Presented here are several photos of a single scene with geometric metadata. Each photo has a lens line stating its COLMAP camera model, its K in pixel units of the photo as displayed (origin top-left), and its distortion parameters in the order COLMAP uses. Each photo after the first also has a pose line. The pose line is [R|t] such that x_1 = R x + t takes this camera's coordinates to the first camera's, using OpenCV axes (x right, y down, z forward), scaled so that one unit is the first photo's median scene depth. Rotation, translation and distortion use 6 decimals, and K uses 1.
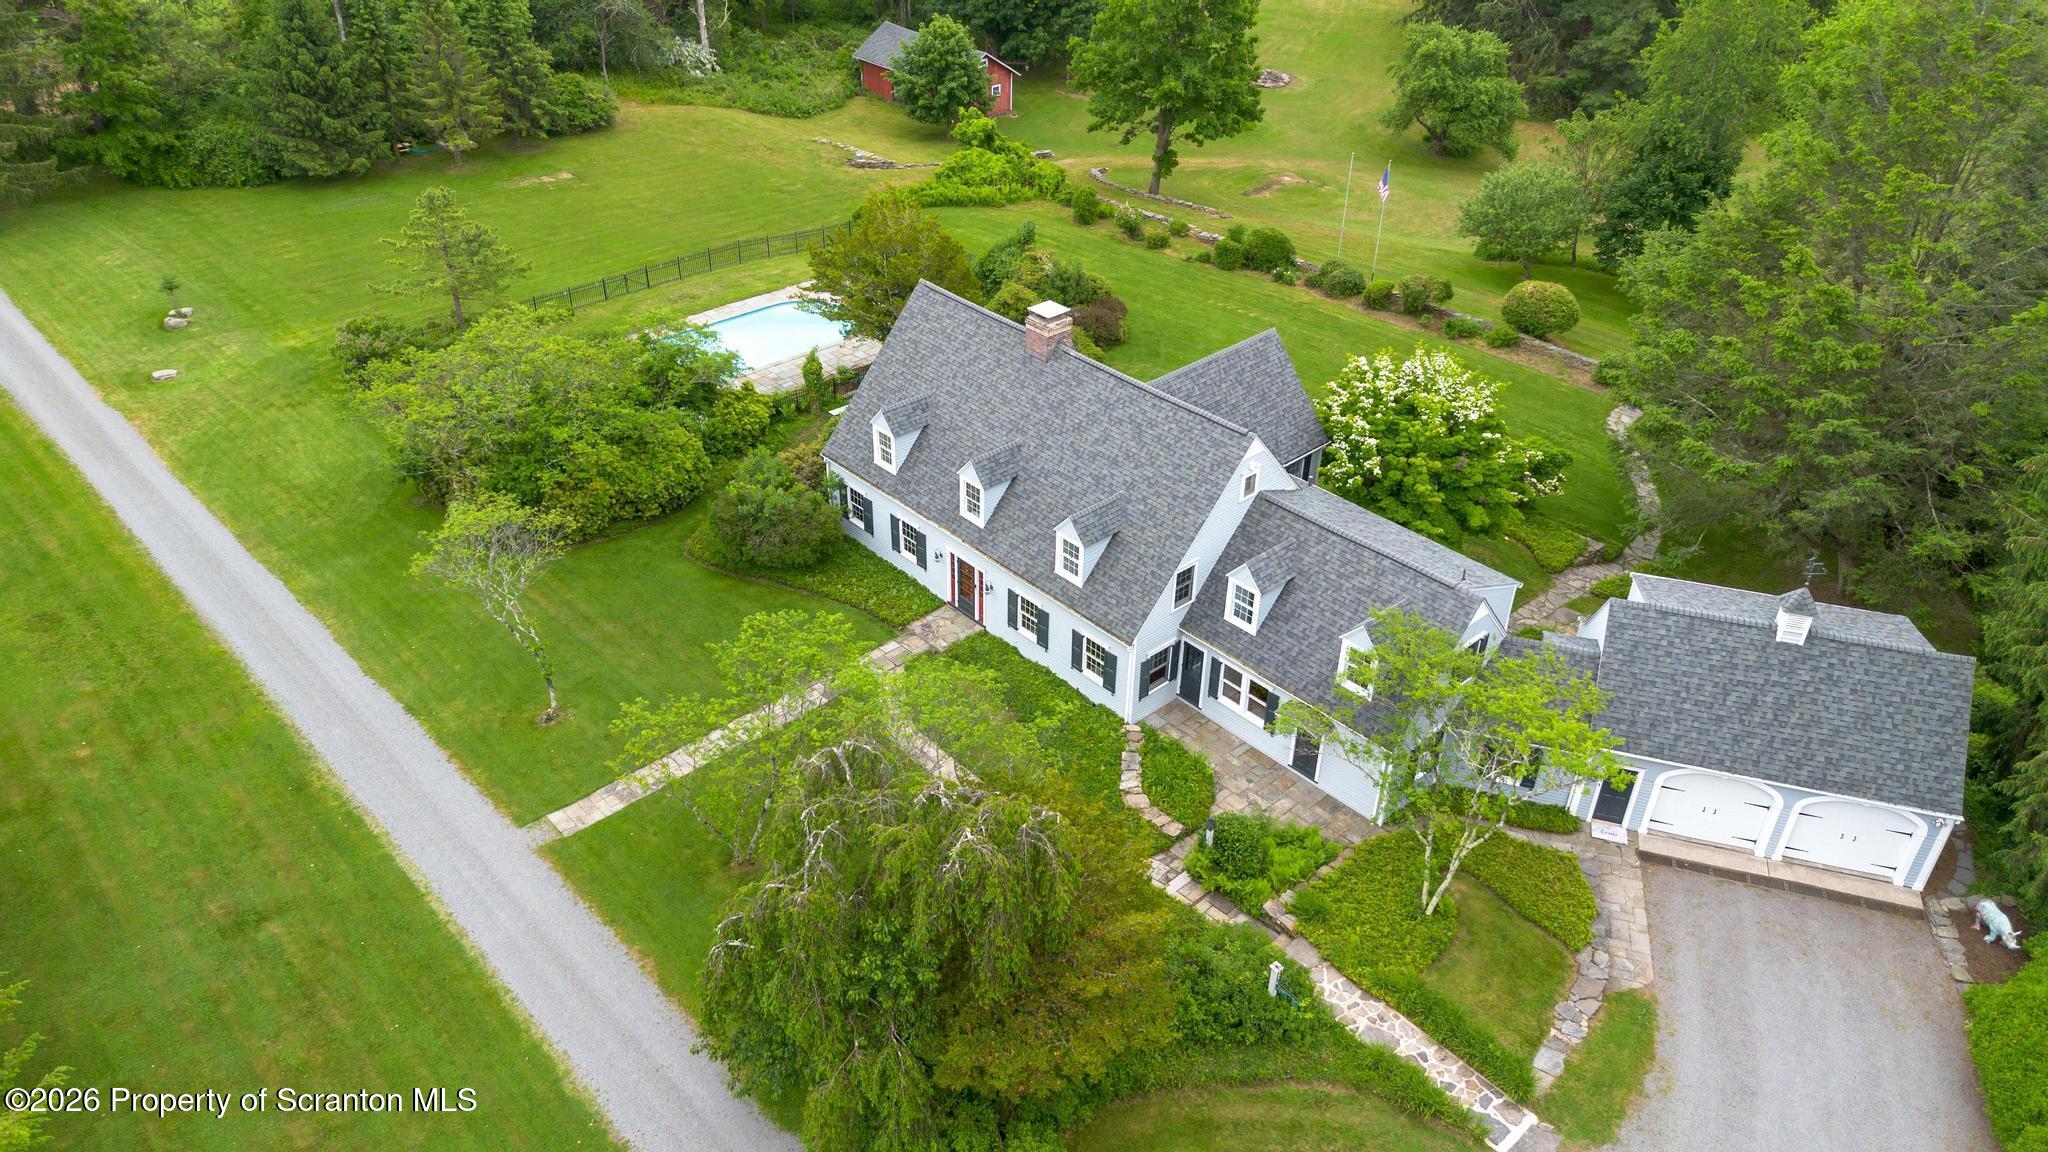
lens RADIAL K [[1448.4, 0, 1001.1], [0, 1448.4, 581.2], [0, 0, 1]] dist [0.061928, -0.066299]
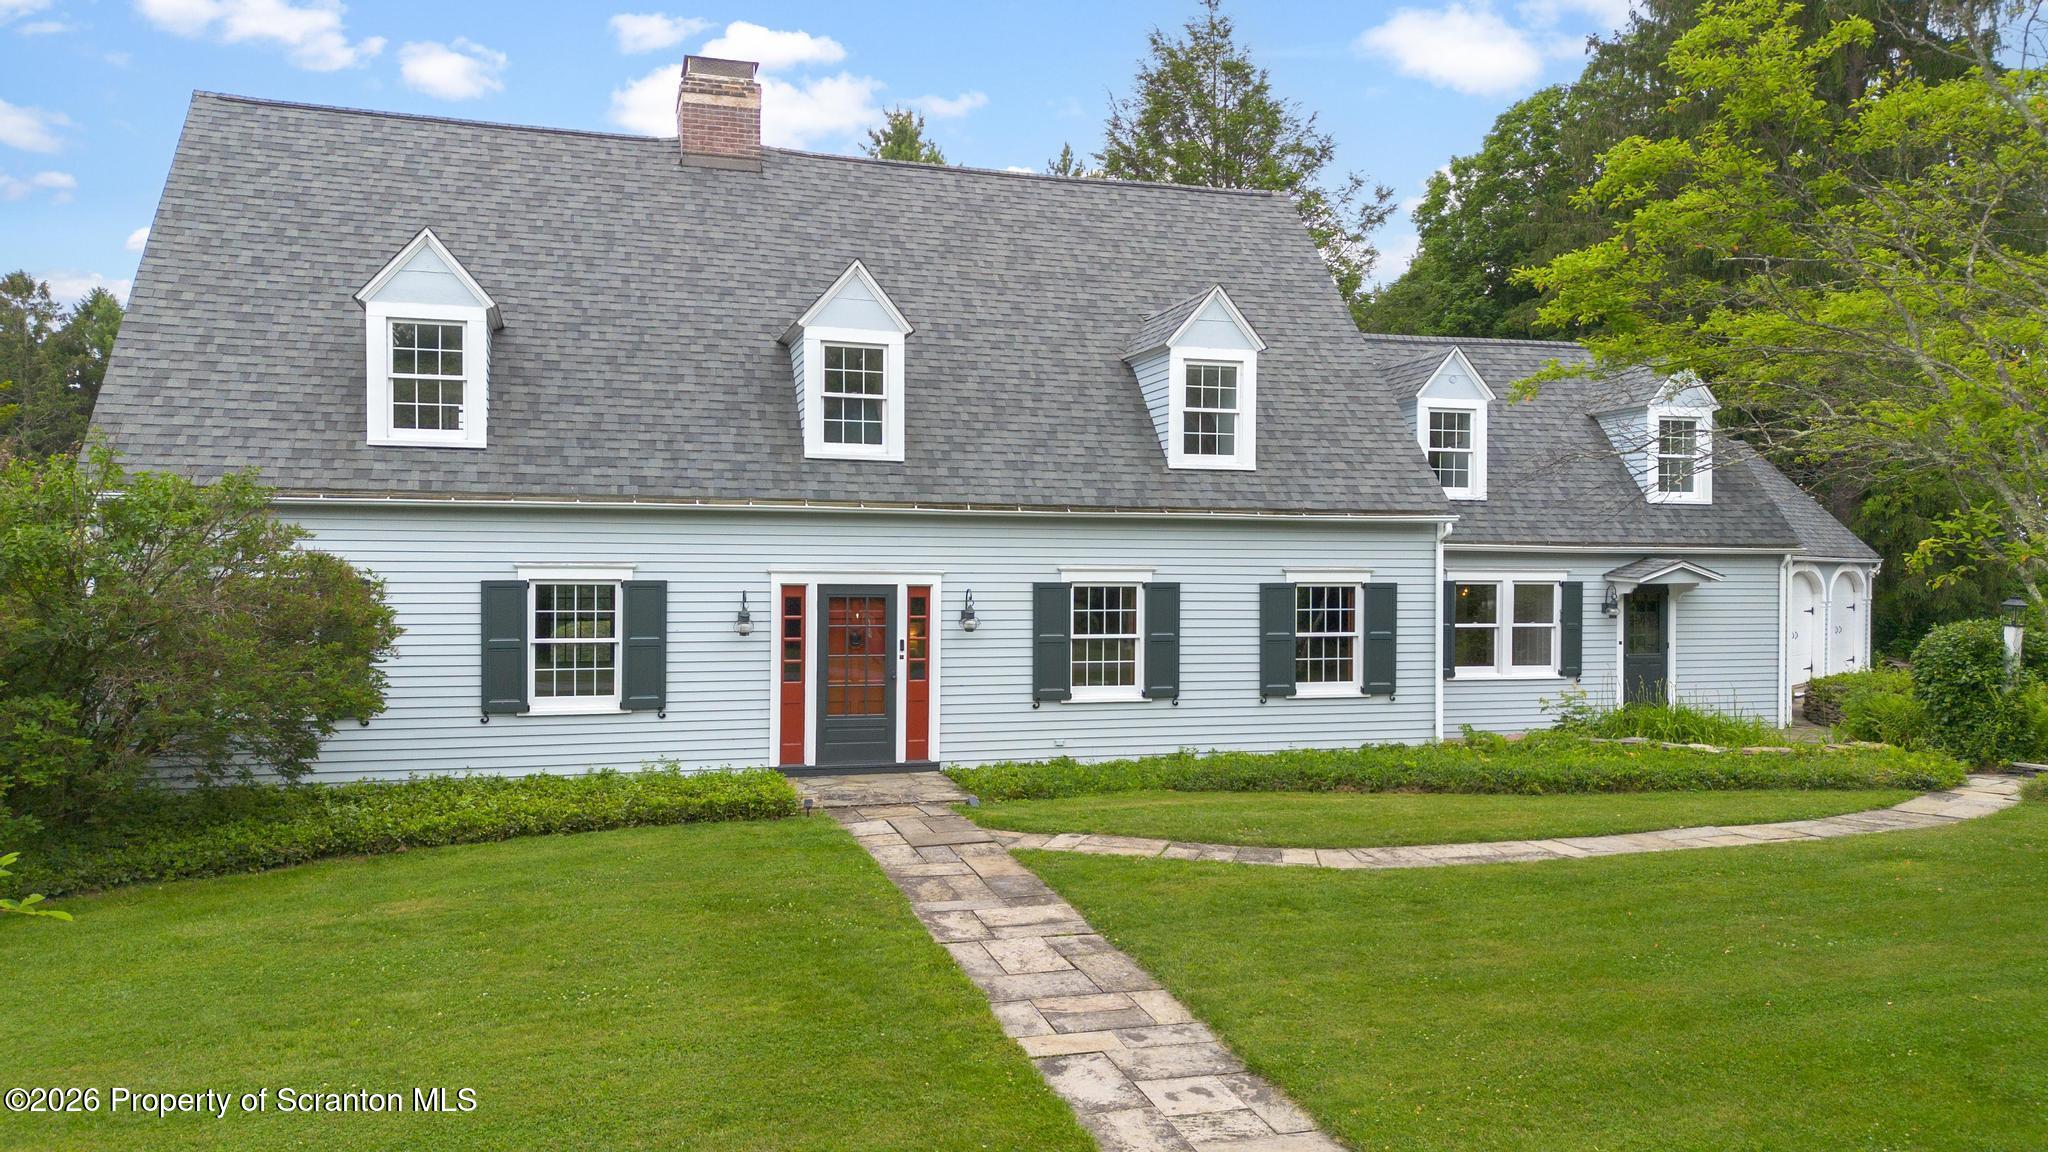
lens RADIAL K [[1489.8, 0, 1060.2], [0, 1489.8, 587.3], [0, 0, 1]] dist [0.063505, -0.075775]
pose [[0.408402, -0.022520, 0.912524, -0.352437], [0.504291, 0.838849, -0.204995, 0.090413], [-0.760854, 0.543898, 0.353944, 0.886442]]
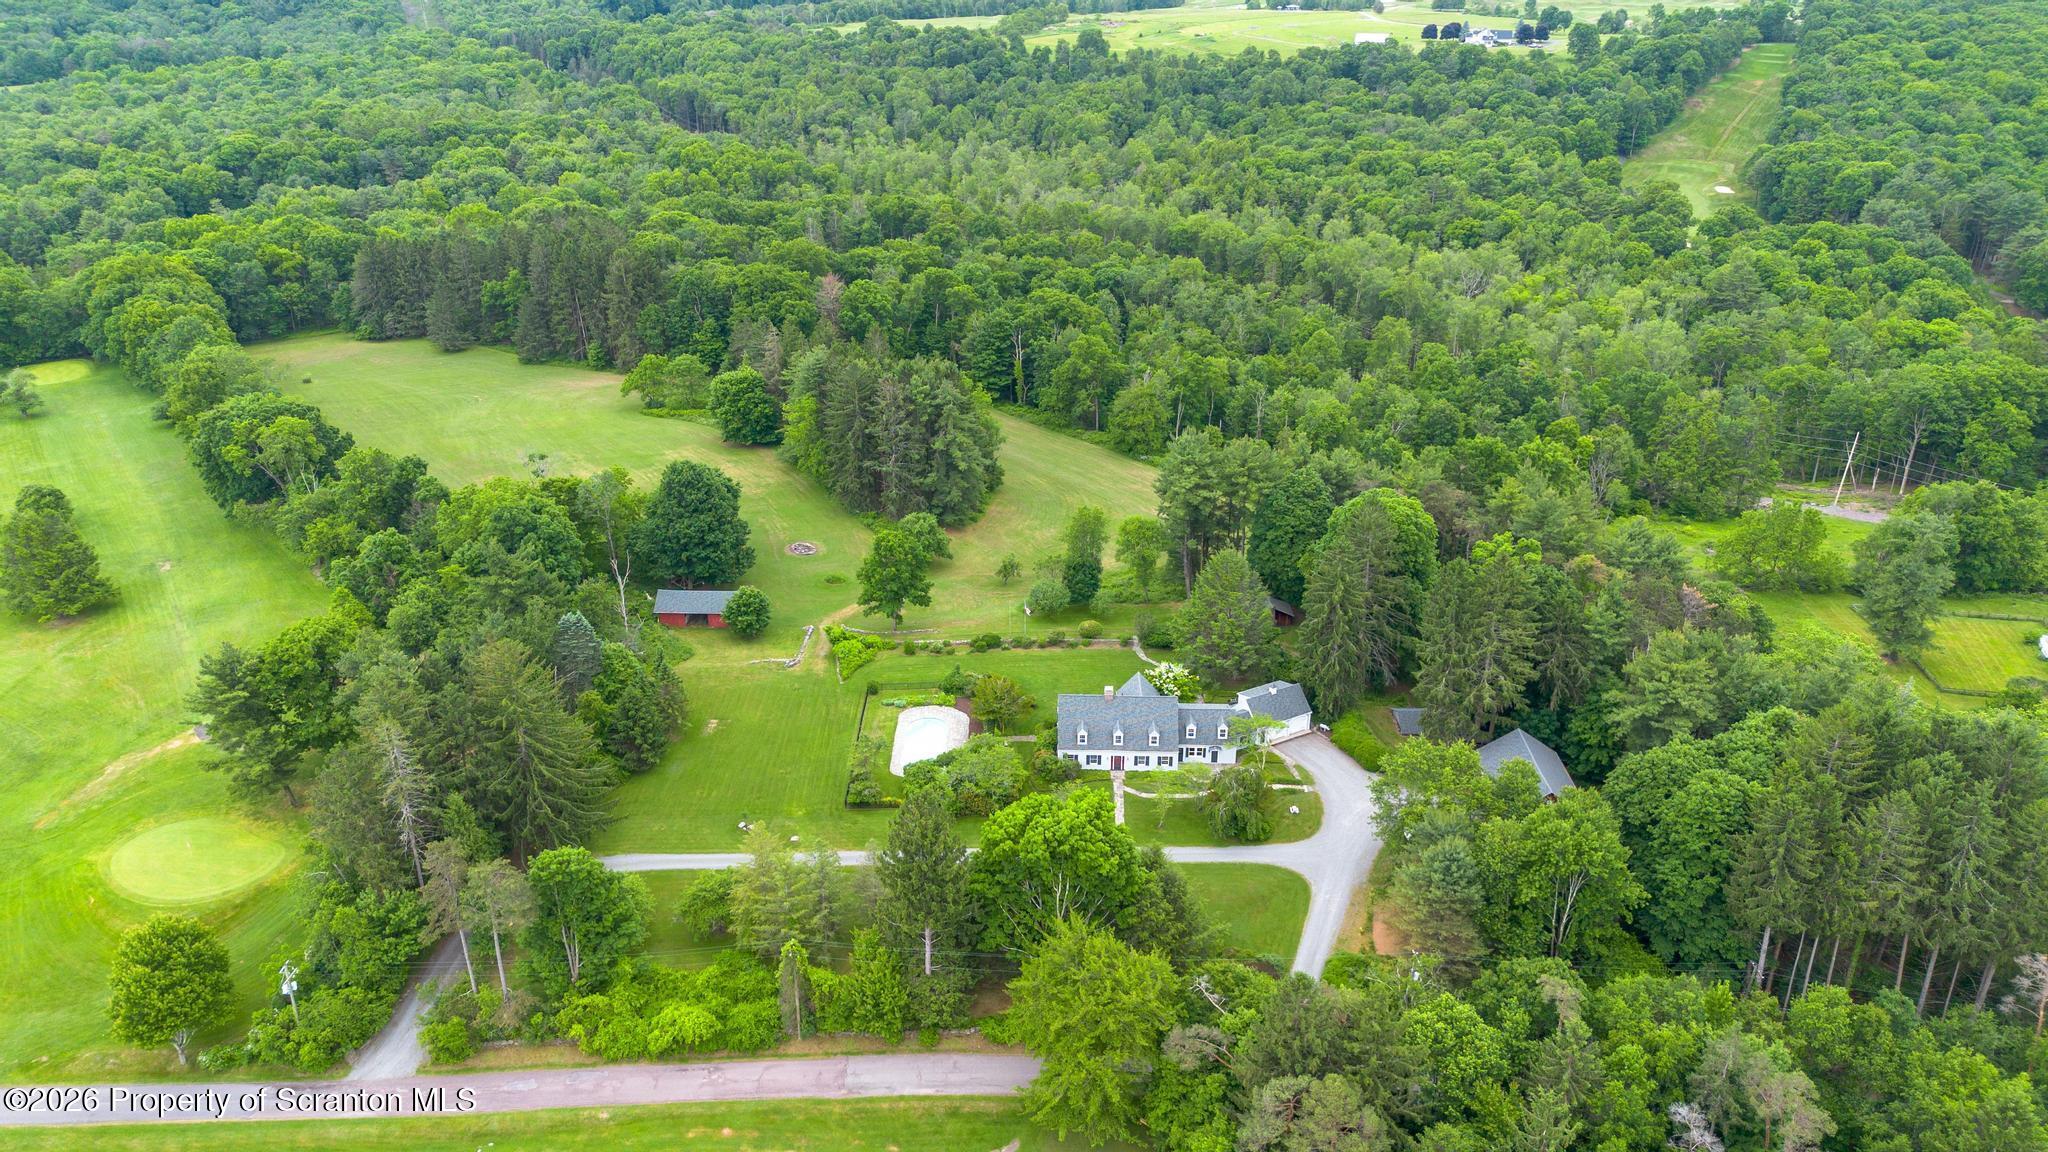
lens RADIAL K [[1458.0, 0, 1016.5], [0, 1458.0, 589.0], [0, 0, 1]] dist [0.102812, -0.136156]
pose [[0.690928, -0.333080, 0.641620, -2.734109], [0.411790, 0.910805, 0.029385, -0.687853], [-0.594178, 0.243910, 0.766460, -2.069935]]
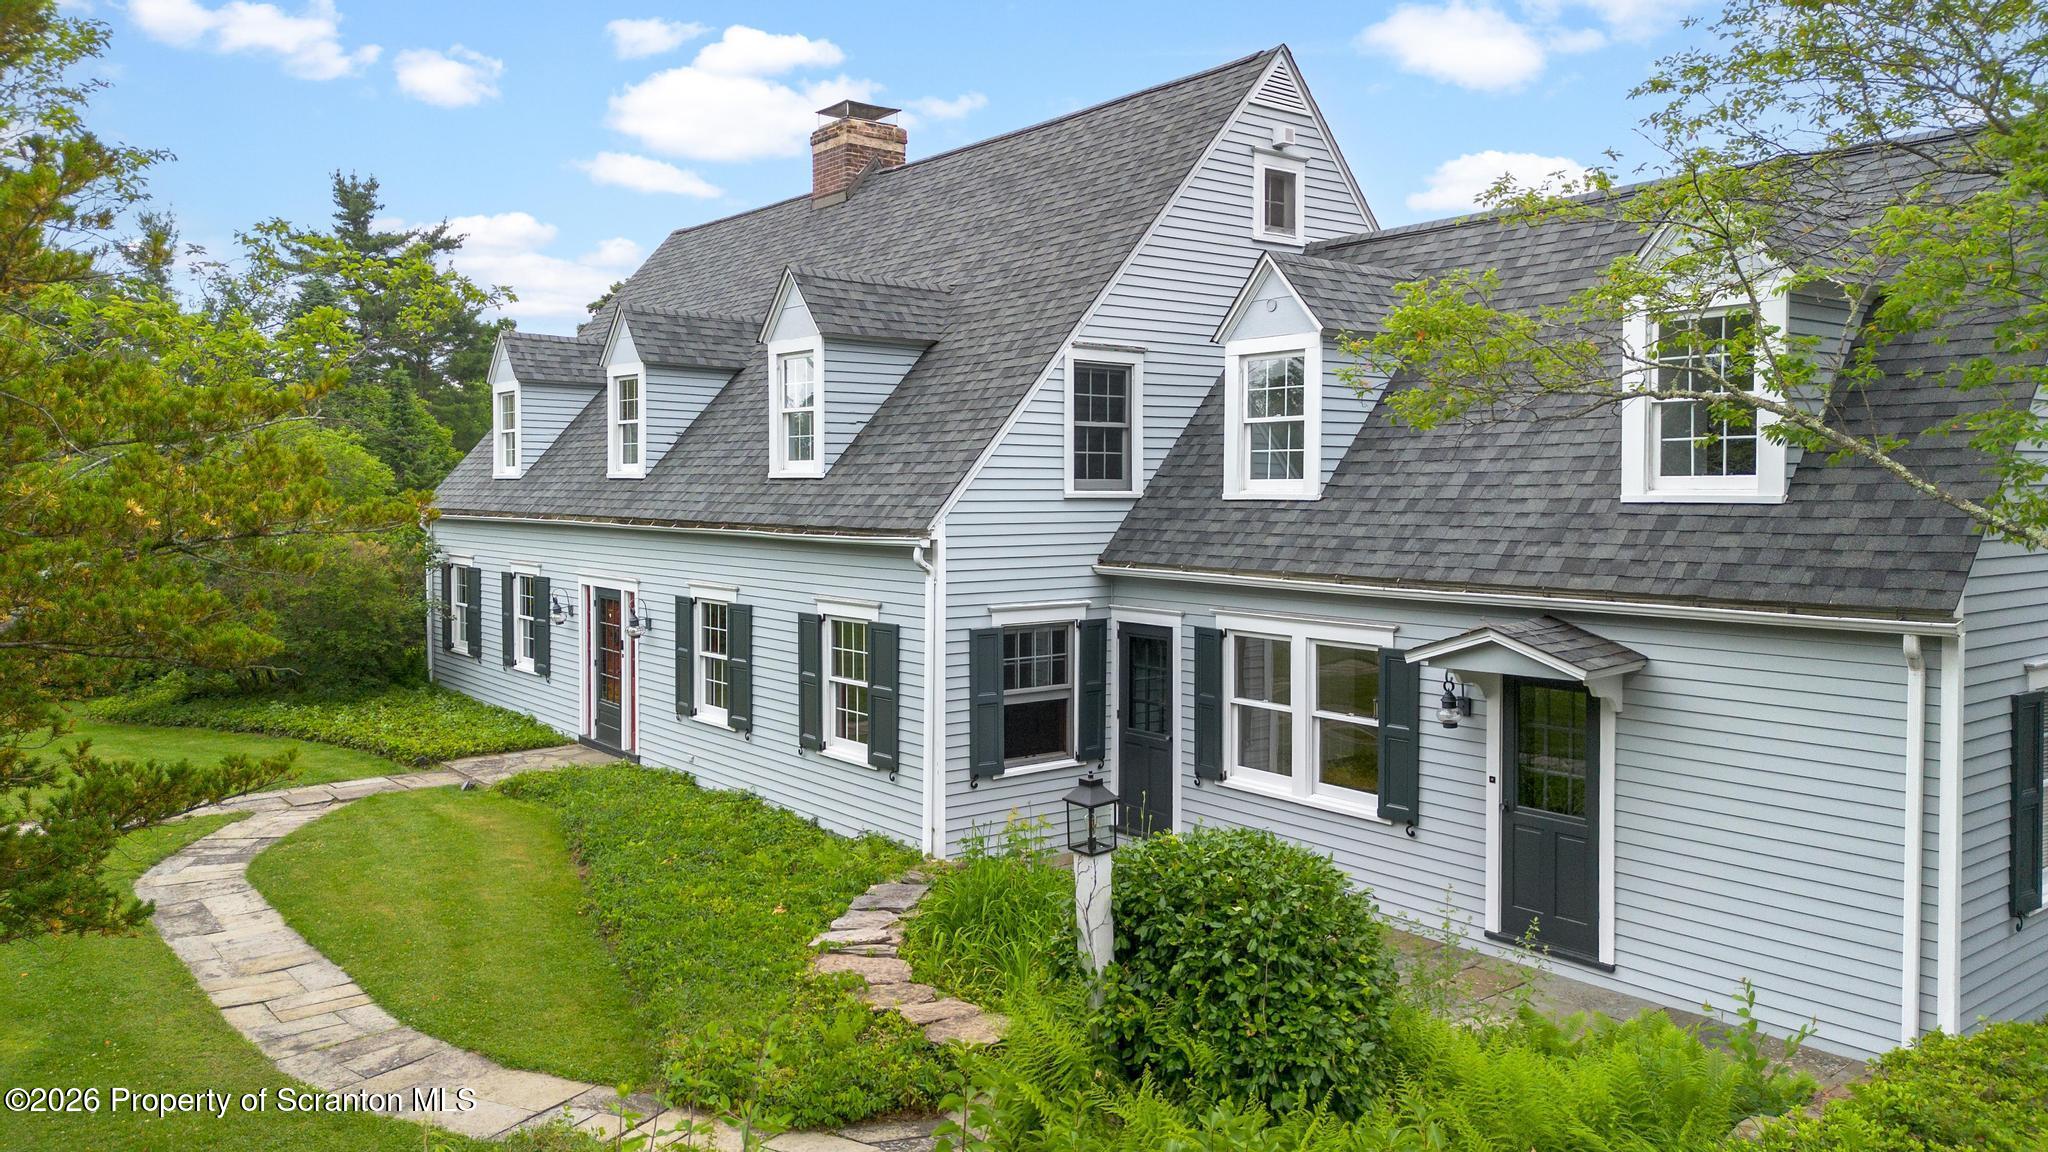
lens RADIAL K [[1458.0, 0, 1016.5], [0, 1458.0, 589.0], [0, 0, 1]] dist [0.102812, -0.136156]
pose [[0.997604, -0.003370, -0.069106, 0.124076], [-0.031565, 0.866638, -0.497938, 0.198006], [0.061568, 0.498926, 0.864455, 0.692005]]
